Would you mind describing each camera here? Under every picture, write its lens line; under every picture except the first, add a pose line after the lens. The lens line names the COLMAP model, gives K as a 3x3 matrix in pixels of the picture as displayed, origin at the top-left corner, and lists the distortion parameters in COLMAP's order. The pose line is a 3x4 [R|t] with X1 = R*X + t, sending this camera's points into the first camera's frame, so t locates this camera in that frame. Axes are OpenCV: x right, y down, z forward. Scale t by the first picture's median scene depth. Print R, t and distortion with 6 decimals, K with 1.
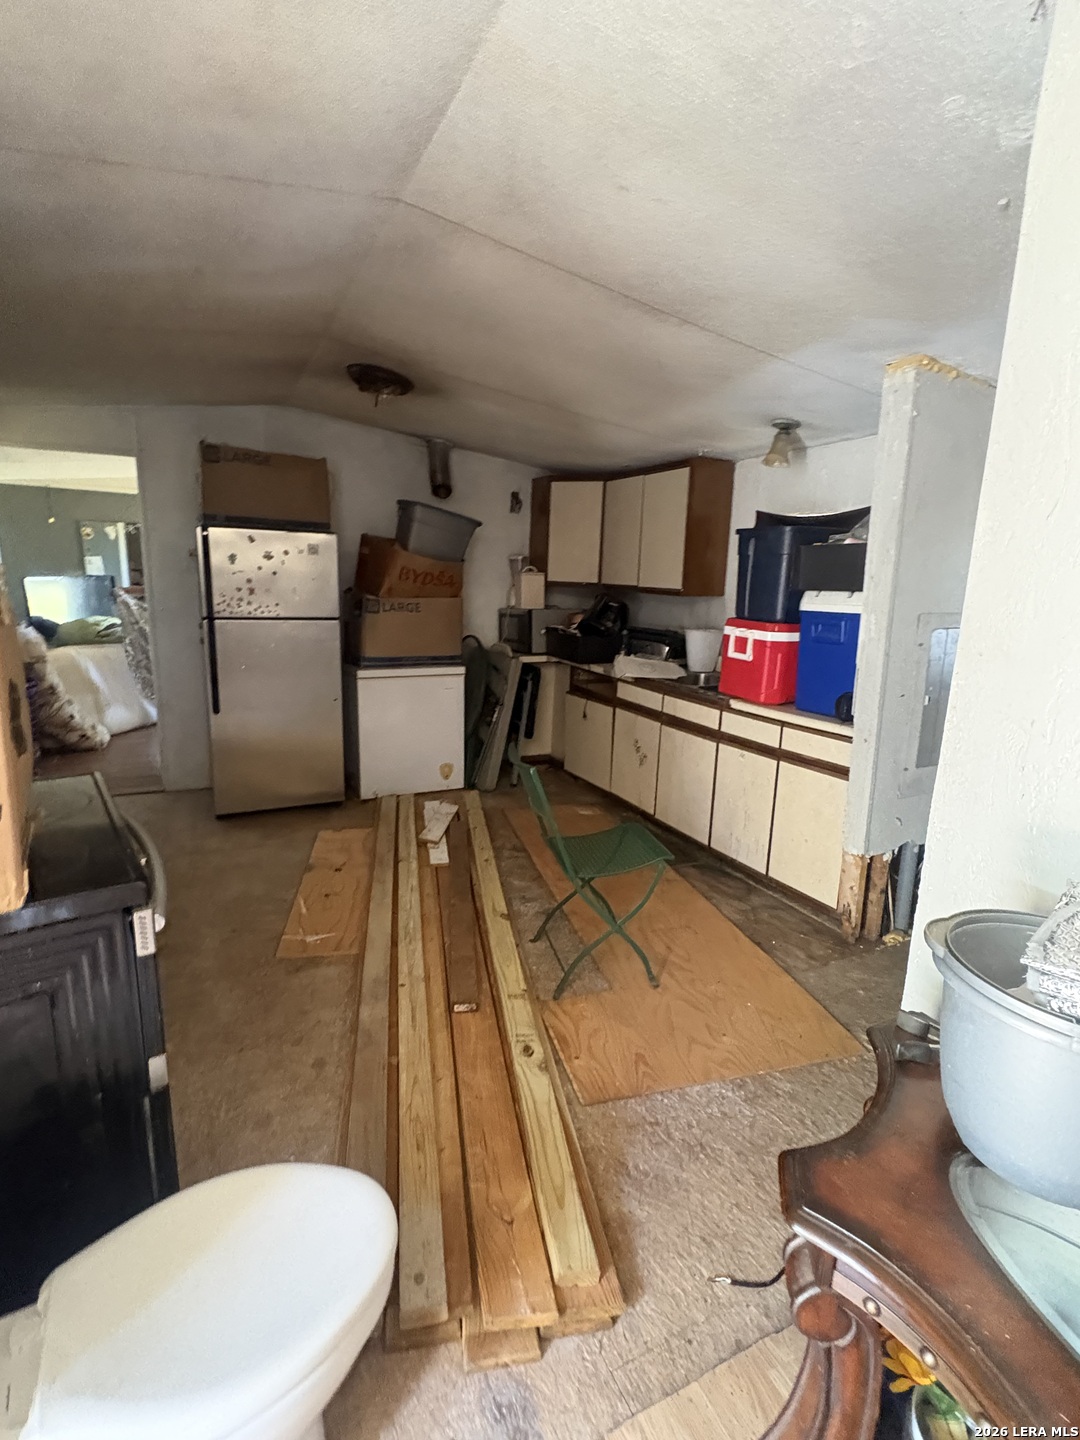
lens RADIAL K [[675.9, 0, 538.1], [0, 675.9, 718.0], [0, 0, 1]] dist [-0.000487, -0.000013]
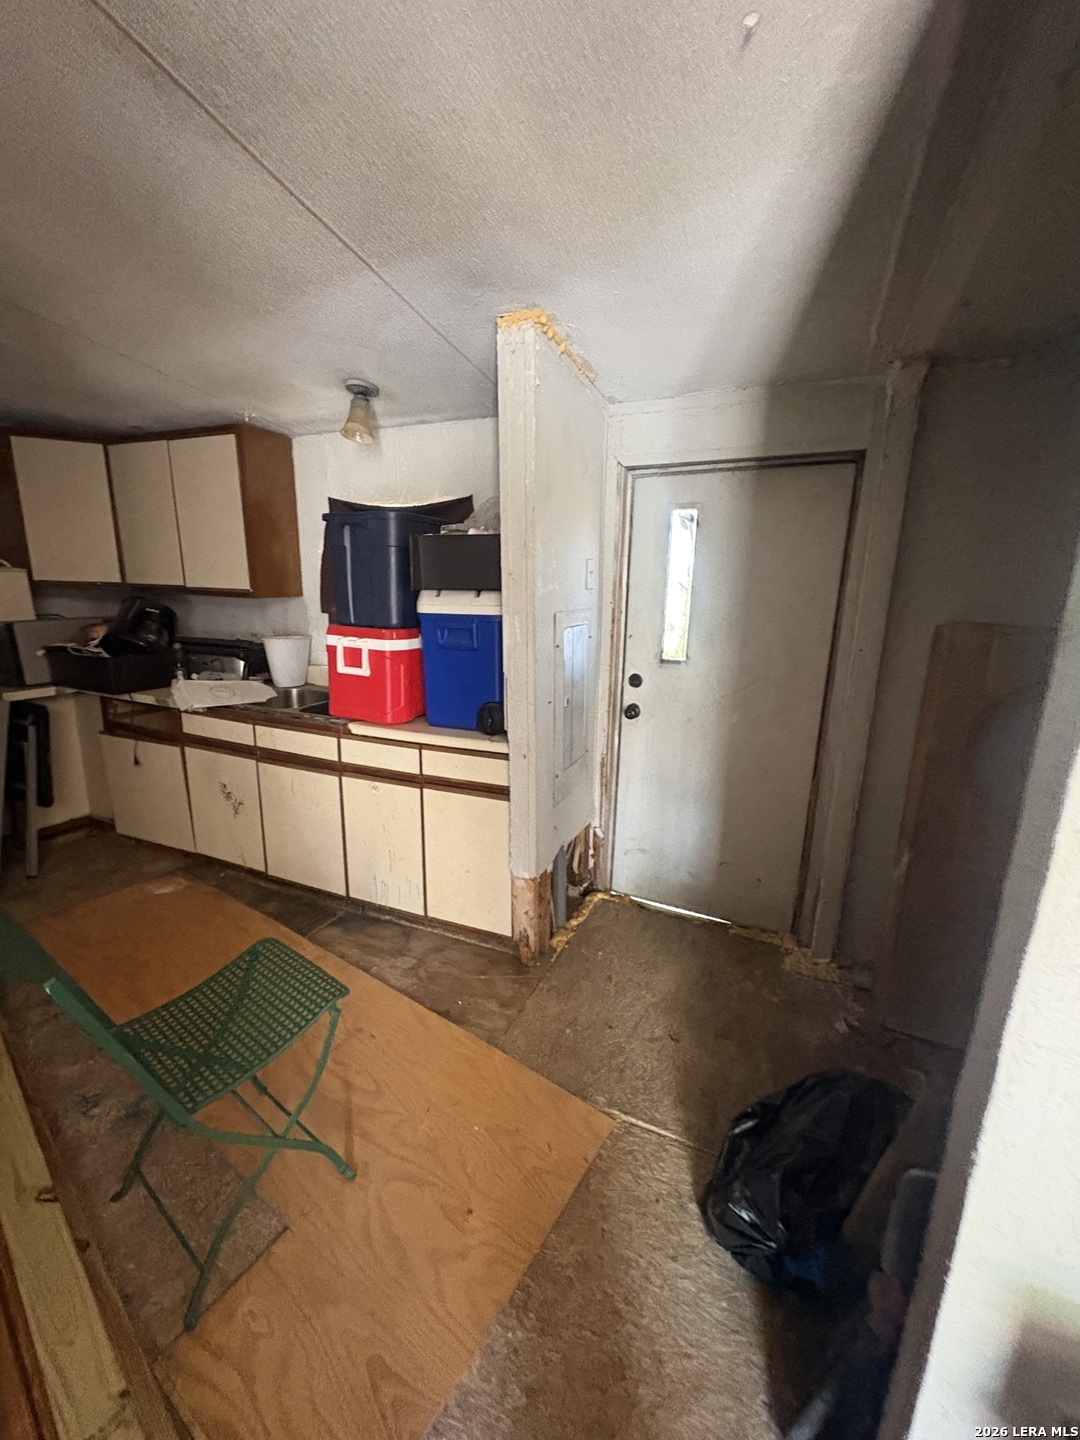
lens RADIAL K [[574.6, 0, 540.9], [0, 574.6, 723.4], [0, 0, 1]] dist [0.000622, -0.000315]
pose [[0.758629, -0.162413, 0.630955, 0.016489], [0.133444, 0.986634, 0.093522, -0.053740], [-0.637711, 0.013248, 0.770162, 0.267153]]
